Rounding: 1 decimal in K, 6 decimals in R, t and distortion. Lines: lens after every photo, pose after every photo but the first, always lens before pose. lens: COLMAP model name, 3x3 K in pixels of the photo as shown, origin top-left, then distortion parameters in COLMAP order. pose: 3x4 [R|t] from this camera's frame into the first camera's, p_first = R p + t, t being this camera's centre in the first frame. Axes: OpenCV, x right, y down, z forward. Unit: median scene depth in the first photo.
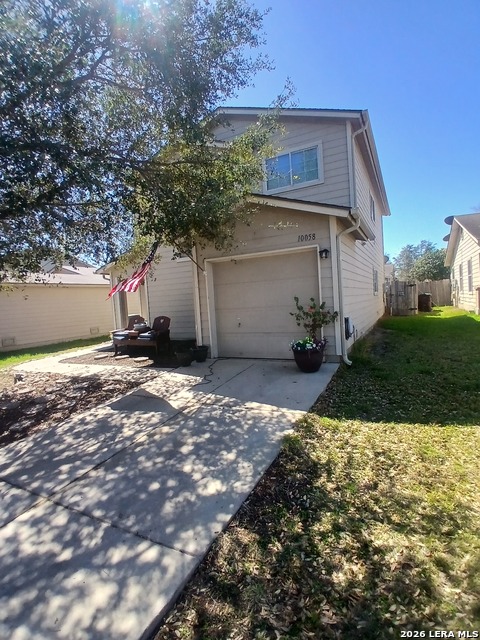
lens RADIAL K [[326.9, 0, 240.0], [0, 326.9, 320.0], [0, 0, 1]] dist [-0.000144, -0.066200]
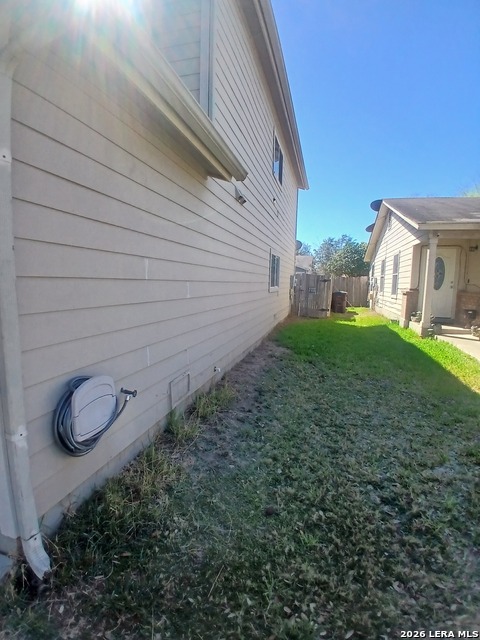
lens RADIAL K [[315.5, 0, 237.8], [0, 315.5, 324.0], [0, 0, 1]] dist [-0.002317, -0.042096]
pose [[0.976678, 0.052175, 0.208273, 0.331760], [-0.066690, 0.995765, 0.063286, -0.072359], [-0.204089, -0.075700, 0.976021, 0.569960]]
